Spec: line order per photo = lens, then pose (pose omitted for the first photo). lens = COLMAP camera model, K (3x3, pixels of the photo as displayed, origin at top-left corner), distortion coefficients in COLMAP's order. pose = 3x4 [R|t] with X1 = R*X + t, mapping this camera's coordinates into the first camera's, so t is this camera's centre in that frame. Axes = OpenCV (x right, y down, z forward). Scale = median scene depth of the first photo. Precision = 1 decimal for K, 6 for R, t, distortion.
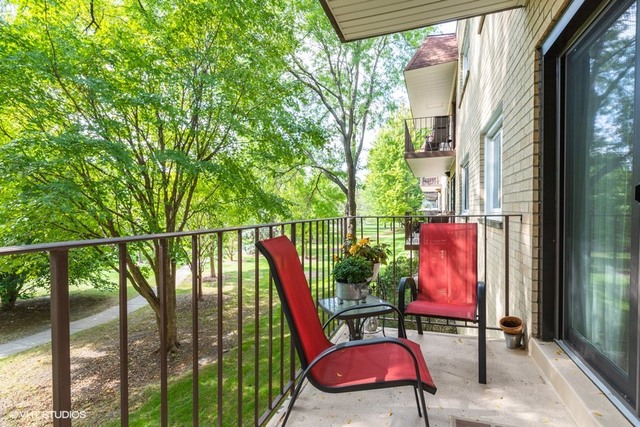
lens RADIAL K [[324.4, 0, 319.2], [0, 324.4, 222.8], [0, 0, 1]] dist [0.005598, 0.000308]
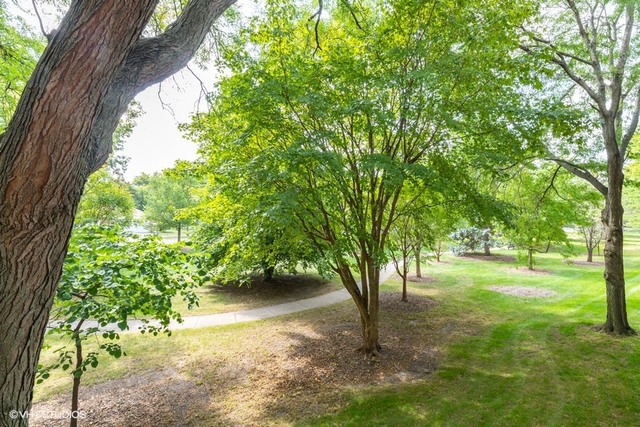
lens RADIAL K [[308.9, 0, 321.2], [0, 308.9, 207.6], [0, 0, 1]] dist [-0.000368, -0.000402]
pose [[0.806944, 0.021248, -0.590246, -0.026925], [-0.042039, 0.998884, -0.021514, -0.024142], [0.589130, 0.042173, 0.806937, 0.109487]]
